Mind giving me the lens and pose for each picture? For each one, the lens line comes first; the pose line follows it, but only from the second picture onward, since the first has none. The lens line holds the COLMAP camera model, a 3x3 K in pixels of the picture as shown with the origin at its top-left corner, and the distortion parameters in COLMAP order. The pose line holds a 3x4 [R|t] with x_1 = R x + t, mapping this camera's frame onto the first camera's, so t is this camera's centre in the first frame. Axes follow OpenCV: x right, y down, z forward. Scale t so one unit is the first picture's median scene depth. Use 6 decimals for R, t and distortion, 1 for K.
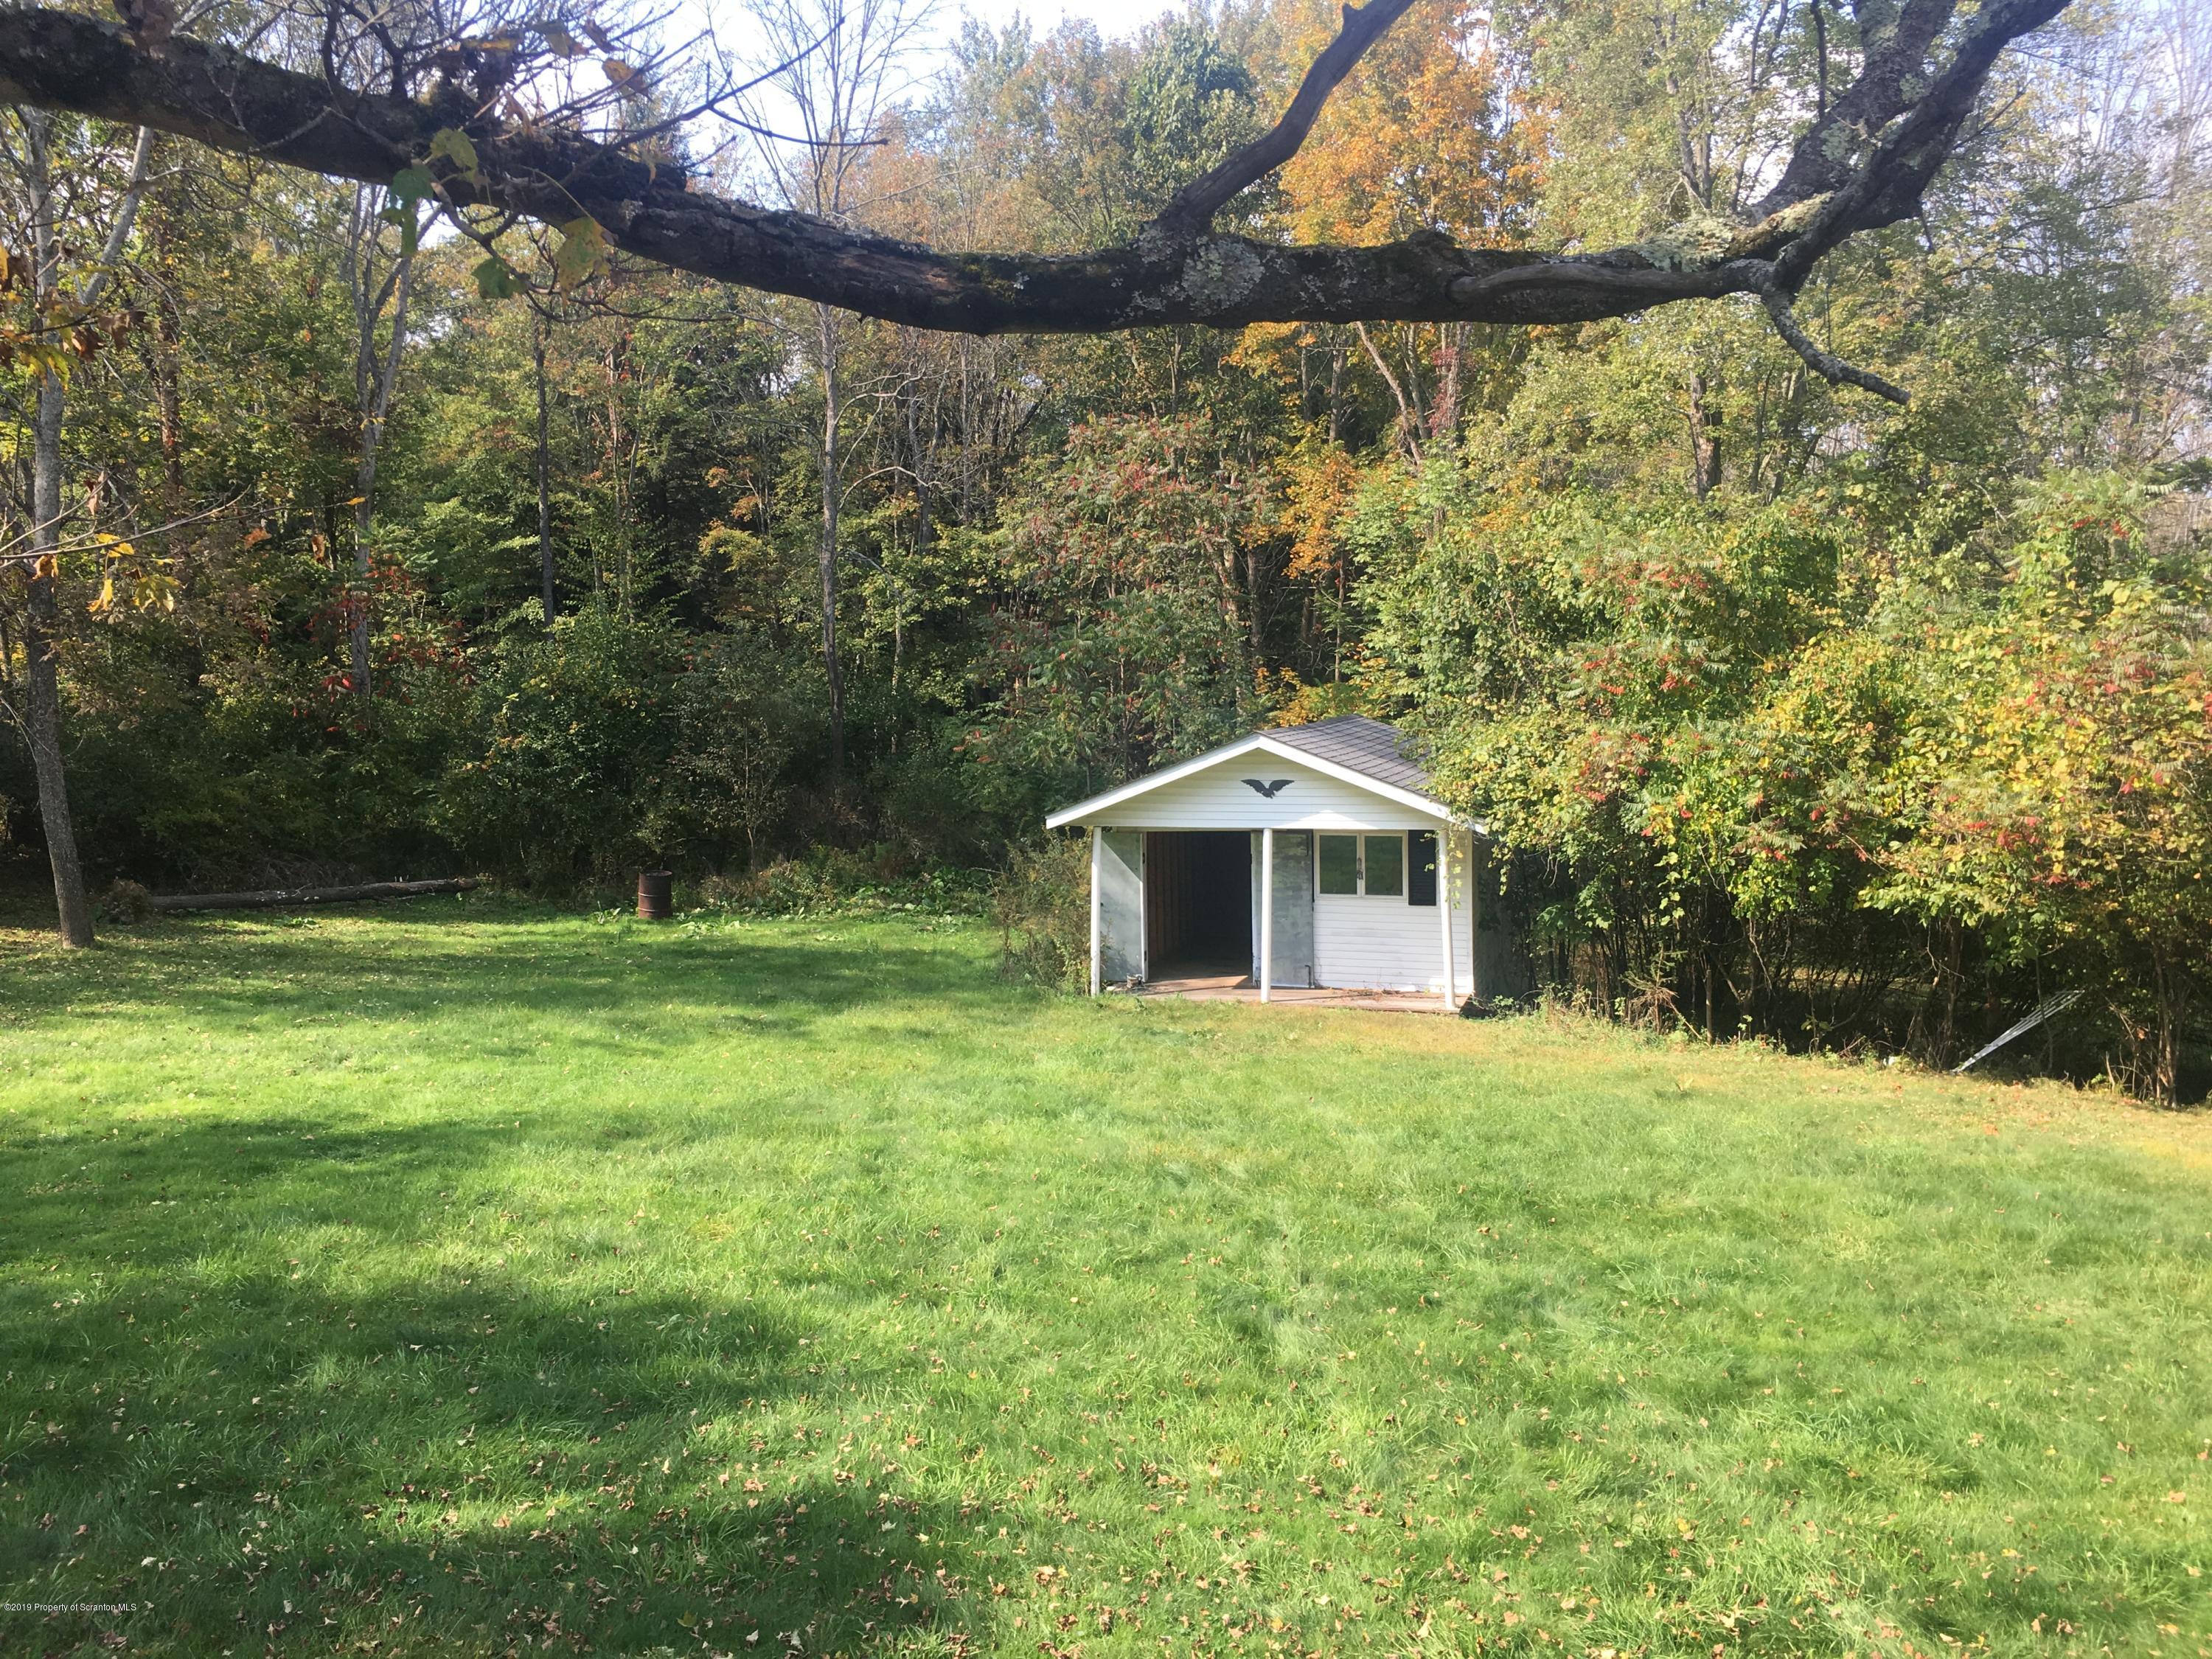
lens RADIAL K [[1852.7, 0, 1086.8], [0, 1852.7, 799.4], [0, 0, 1]] dist [0.097064, -0.120687]
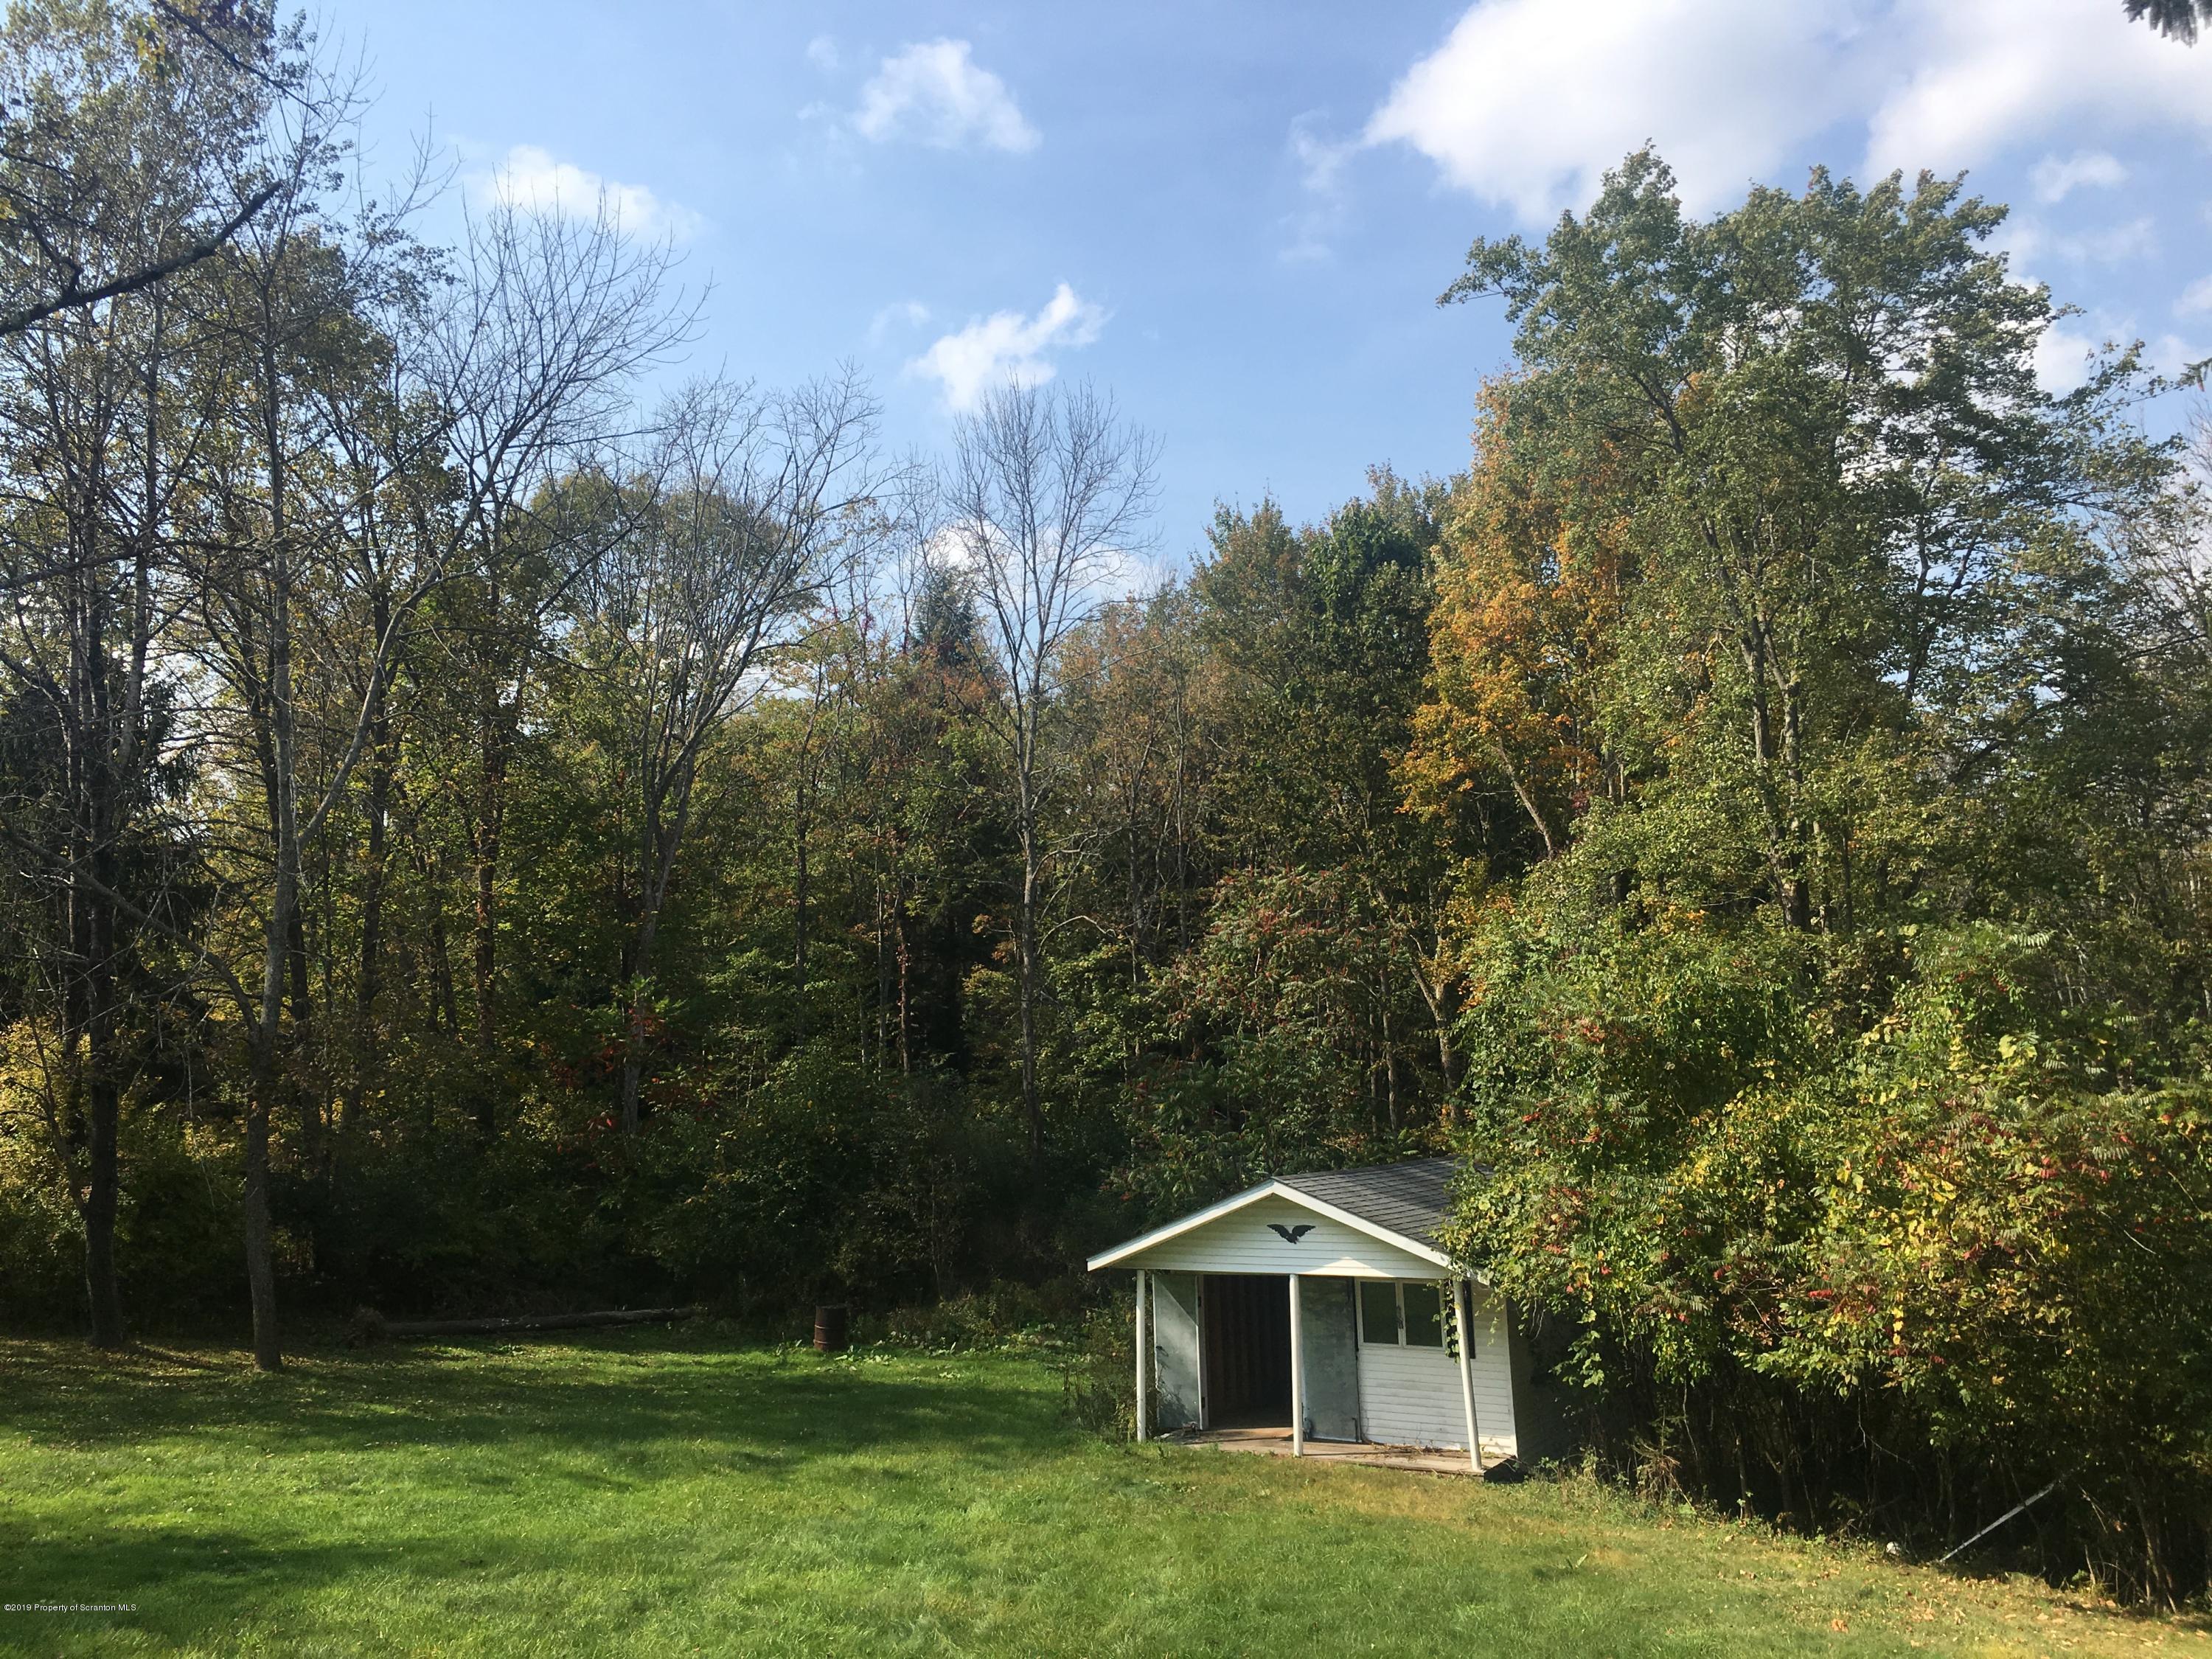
lens RADIAL K [[1852.7, 0, 1086.8], [0, 1852.7, 799.4], [0, 0, 1]] dist [0.097064, -0.120687]
pose [[0.972481, -0.044241, -0.228745, 0.228261], [-0.007388, 0.975456, -0.220070, -0.012152], [0.232867, 0.215704, 0.948285, -0.054015]]
